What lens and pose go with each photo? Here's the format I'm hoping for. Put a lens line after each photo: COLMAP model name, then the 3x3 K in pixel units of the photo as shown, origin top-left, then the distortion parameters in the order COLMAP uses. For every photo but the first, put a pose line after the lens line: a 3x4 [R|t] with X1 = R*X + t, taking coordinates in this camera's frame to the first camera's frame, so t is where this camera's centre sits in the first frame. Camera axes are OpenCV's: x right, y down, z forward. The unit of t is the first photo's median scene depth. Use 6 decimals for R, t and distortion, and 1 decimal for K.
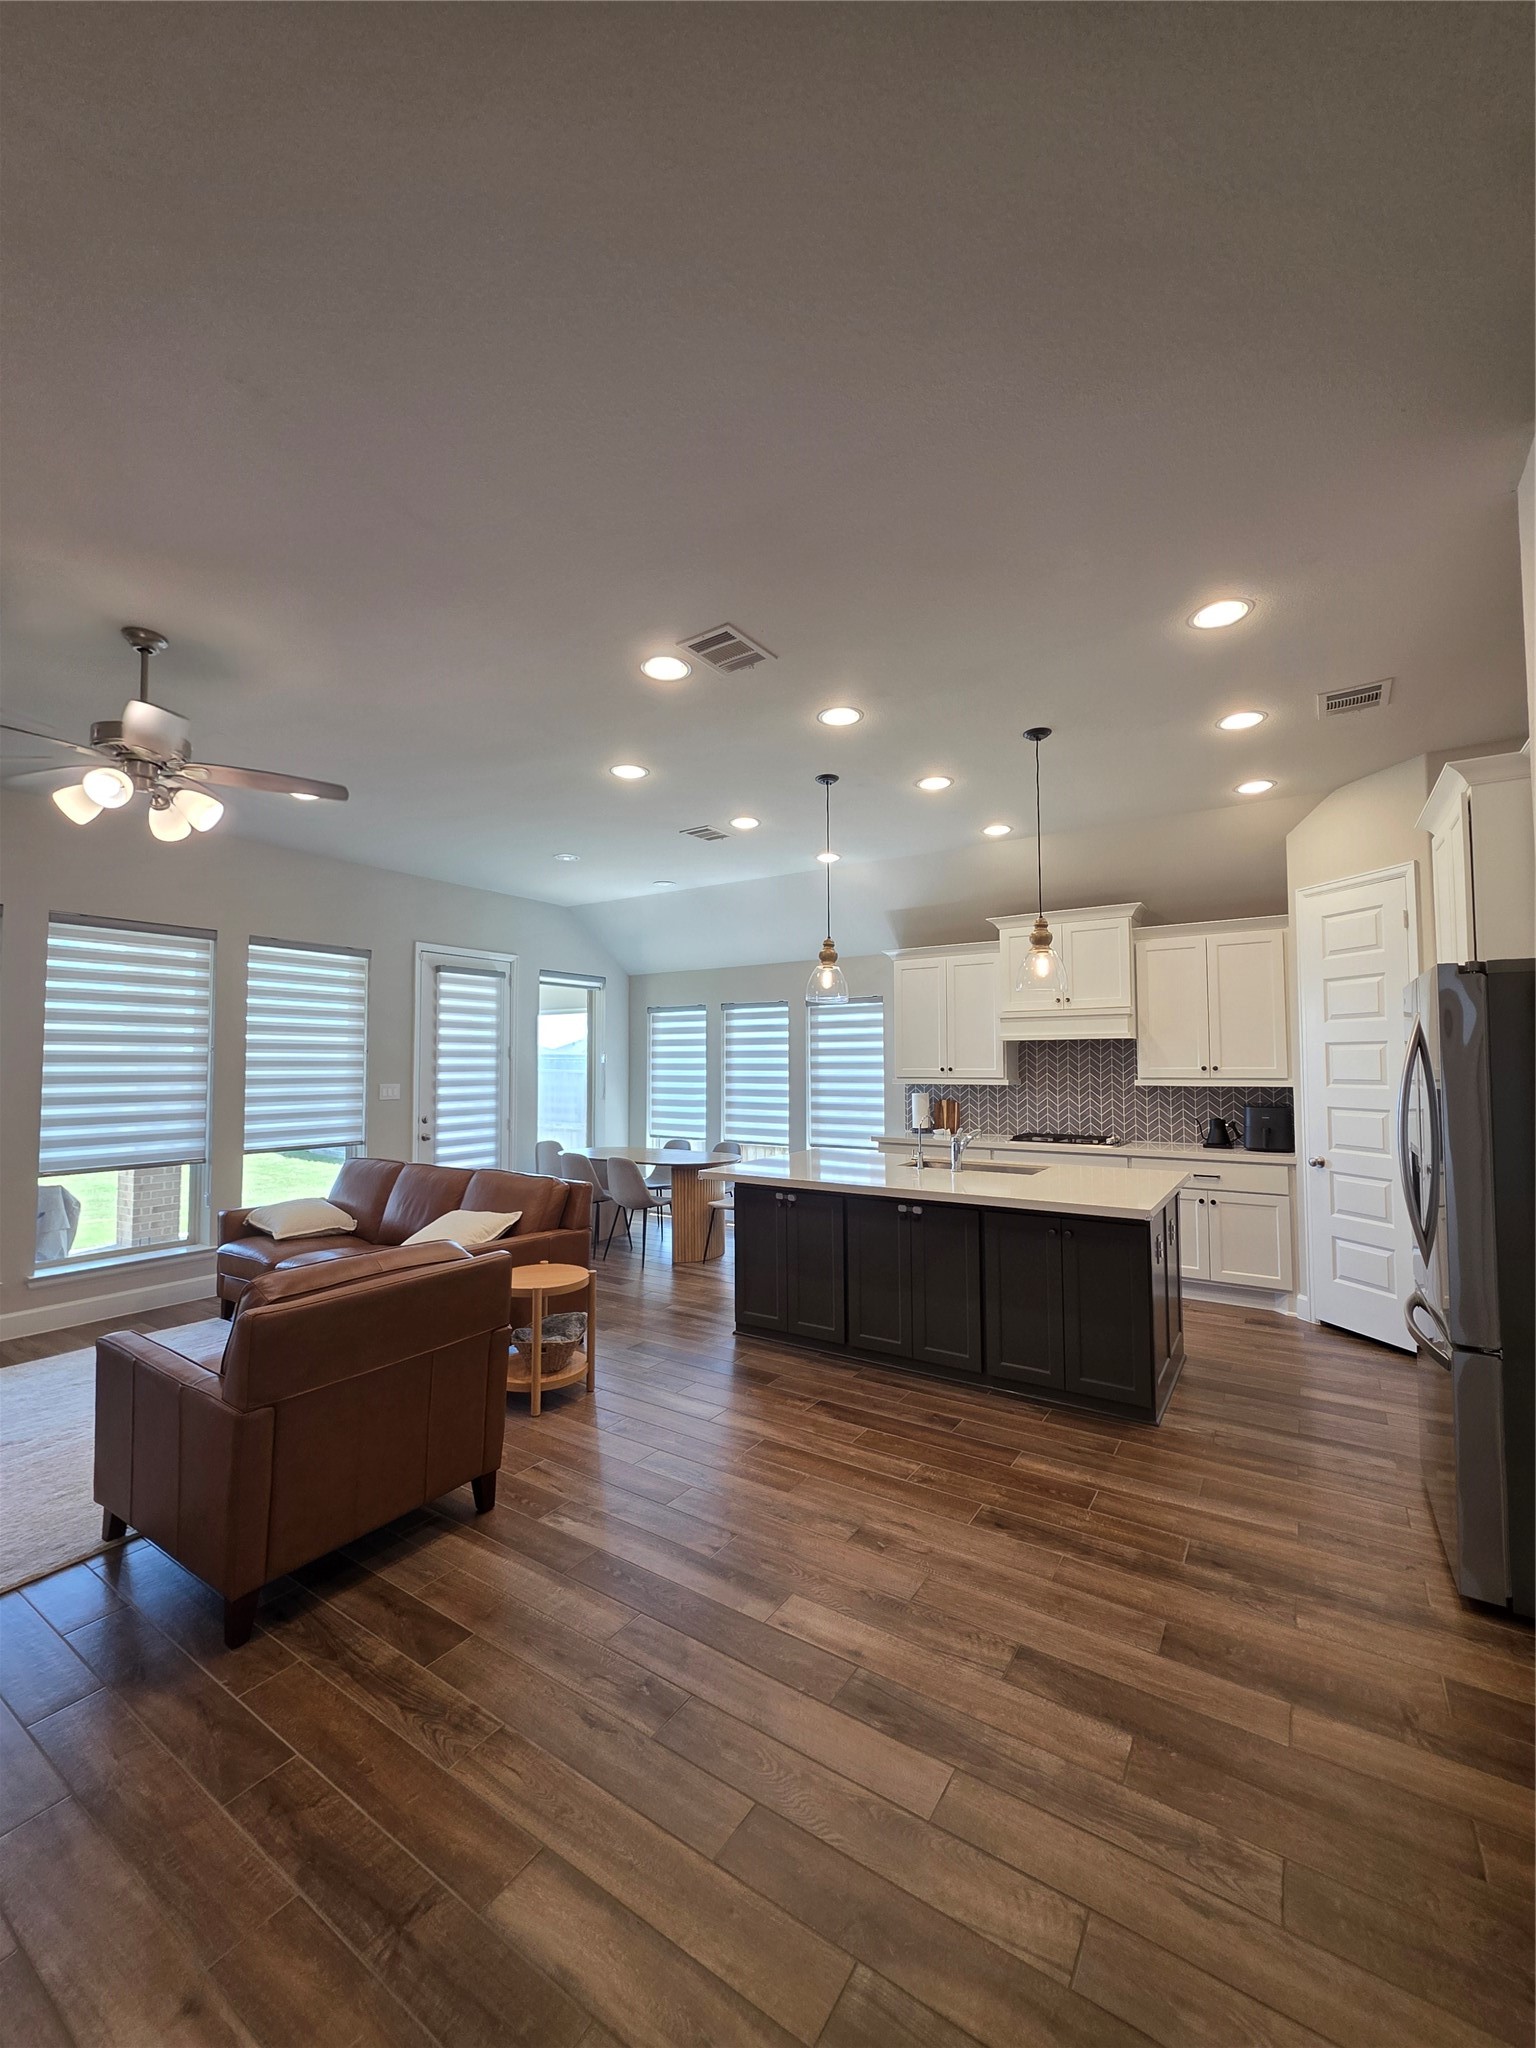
lens RADIAL K [[818.5, 0, 766.0], [0, 818.5, 1030.9], [0, 0, 1]] dist [0.000356, -0.000003]
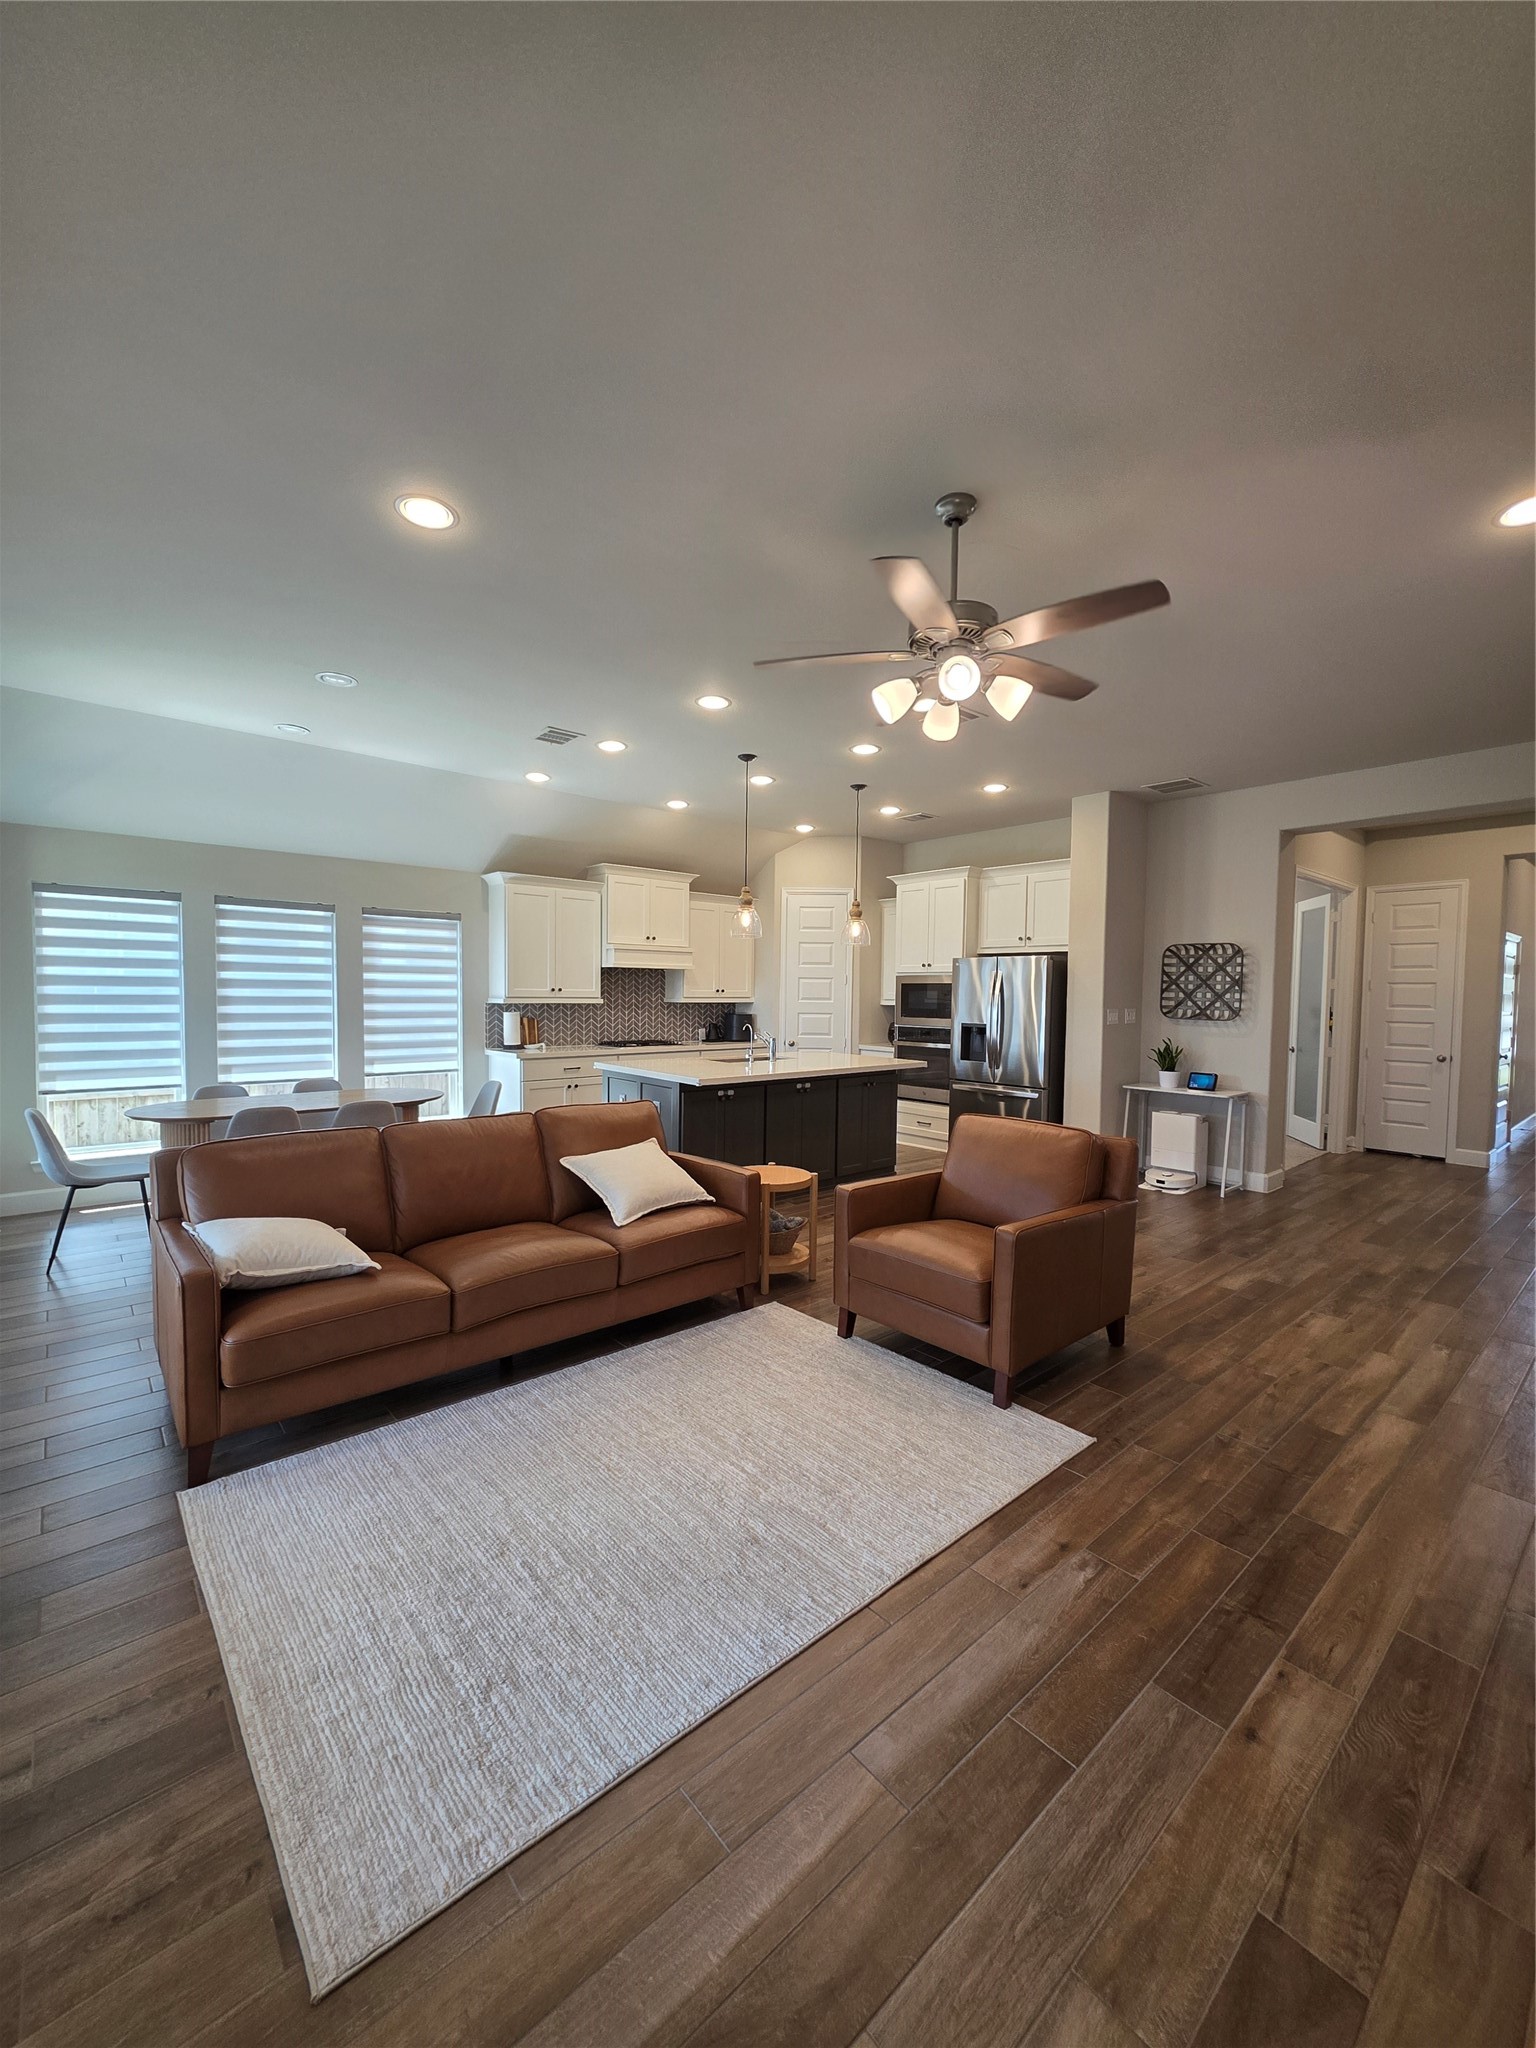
lens RADIAL K [[818.5, 0, 766.0], [0, 818.5, 1030.9], [0, 0, 1]] dist [0.000356, -0.000003]
pose [[0.271074, -0.040693, 0.961698, -0.941410], [-0.051092, 0.997089, 0.056591, 0.030340], [-0.961202, -0.064475, 0.268206, 0.507439]]
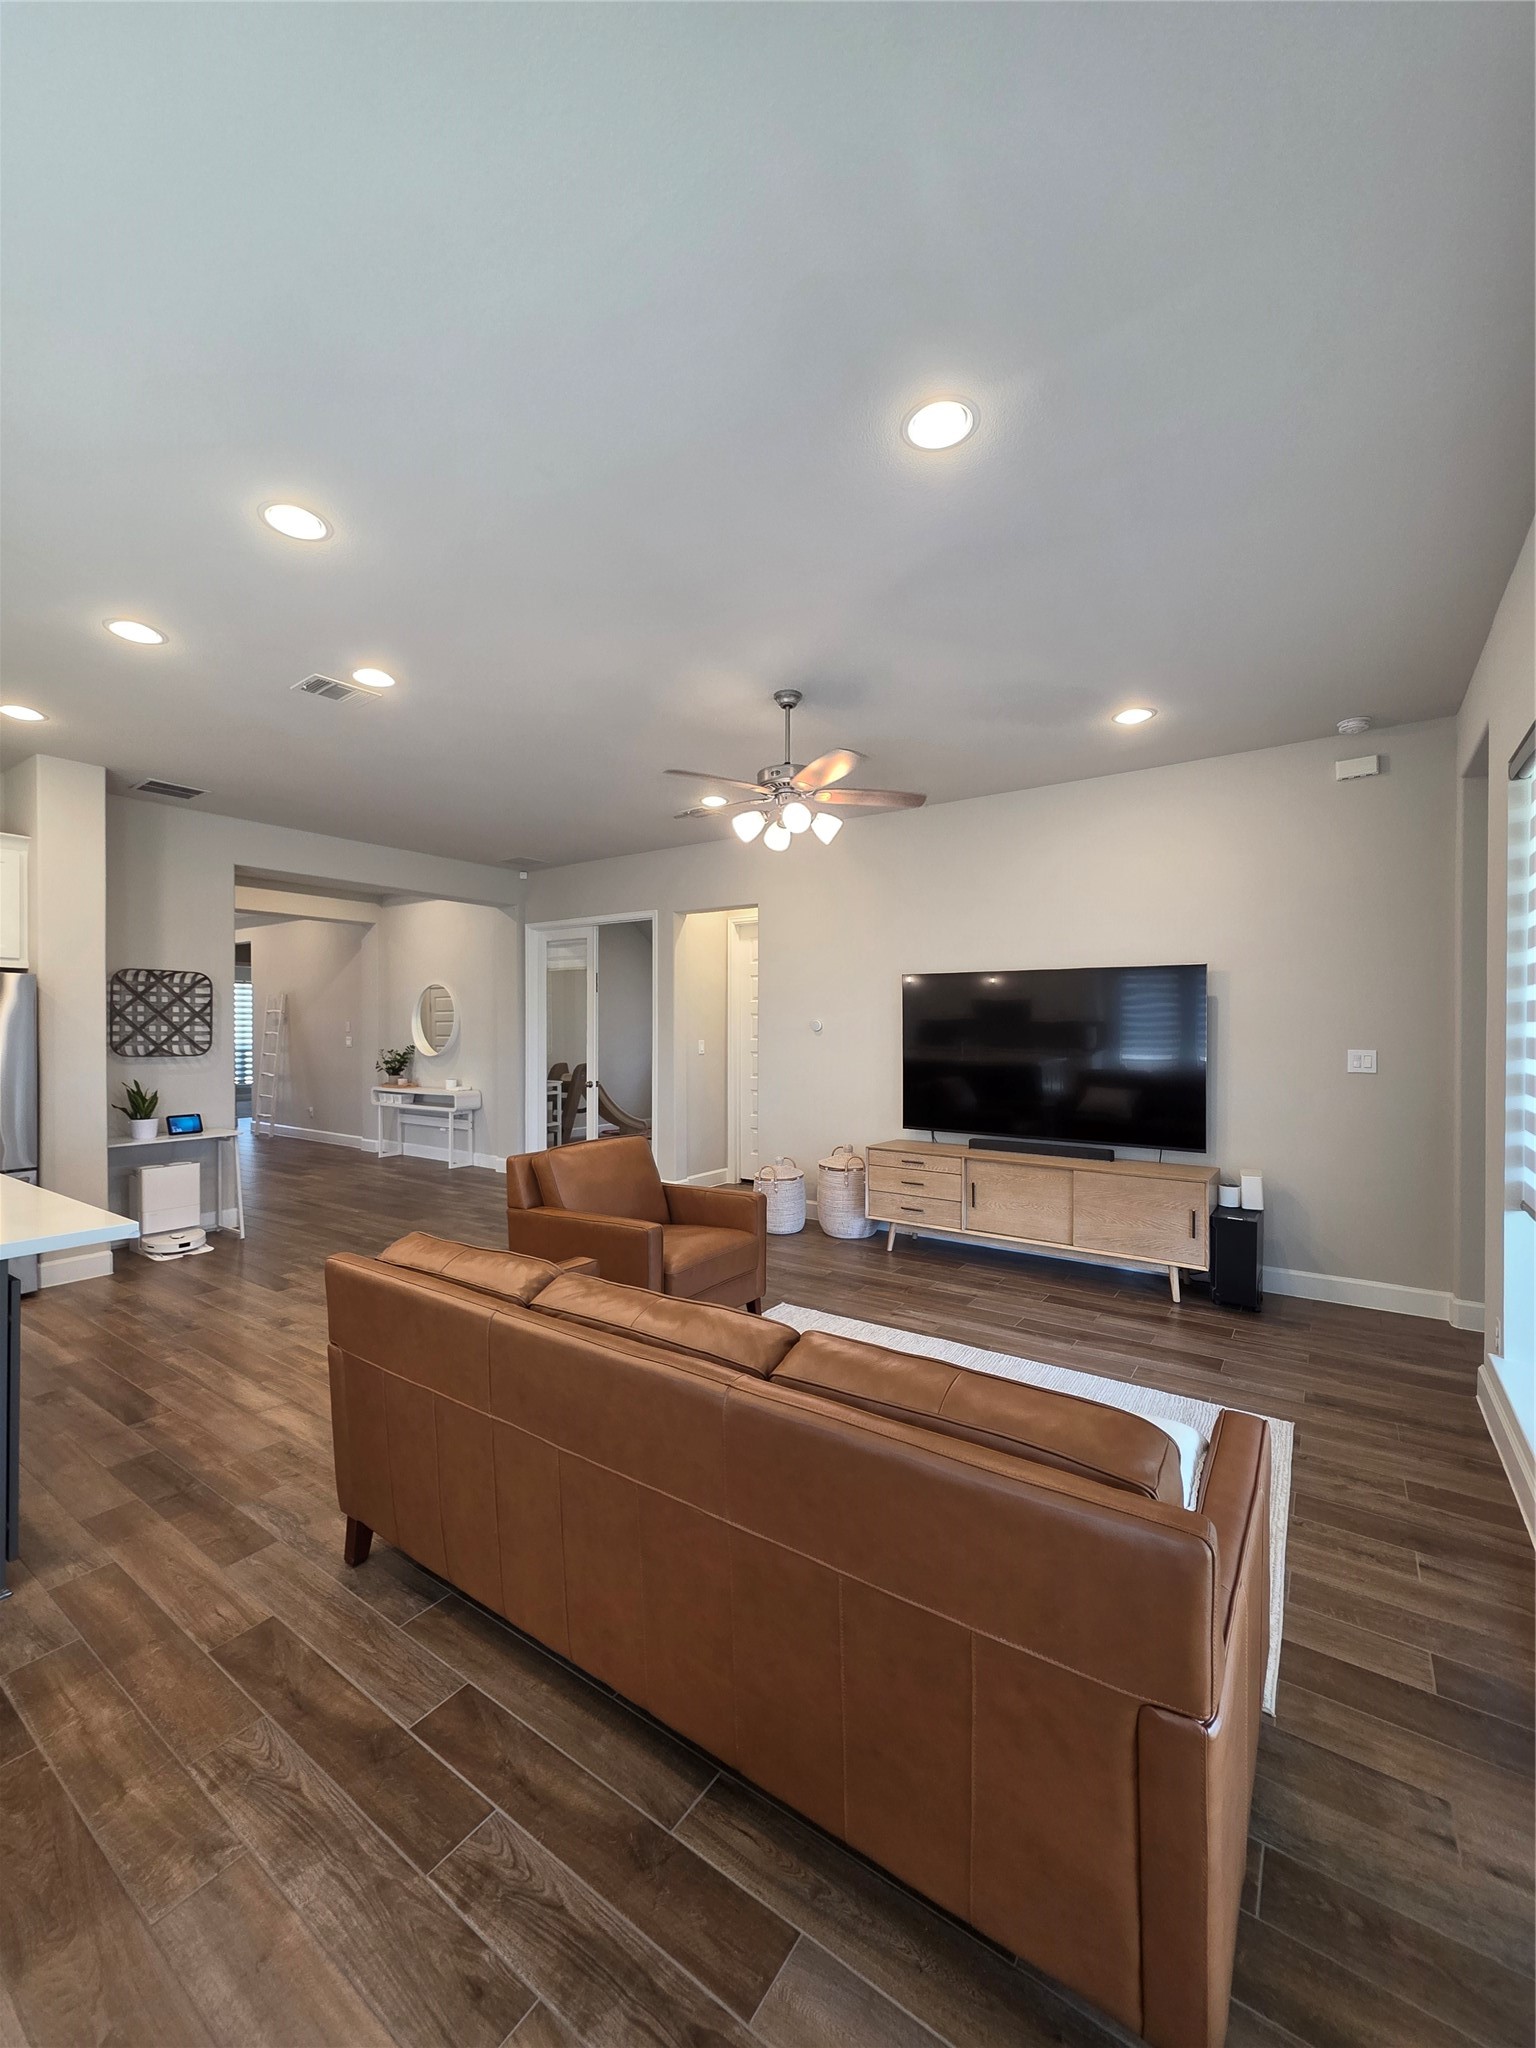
lens RADIAL K [[820.0, 0, 767.9], [0, 820.0, 1028.9], [0, 0, 1]] dist [0.000857, 0.000017]
pose [[-0.999719, 0.003739, 0.023414, -0.415684], [0.002832, 0.999249, -0.038640, 0.057104], [-0.023541, -0.038562, -0.998979, 1.263123]]
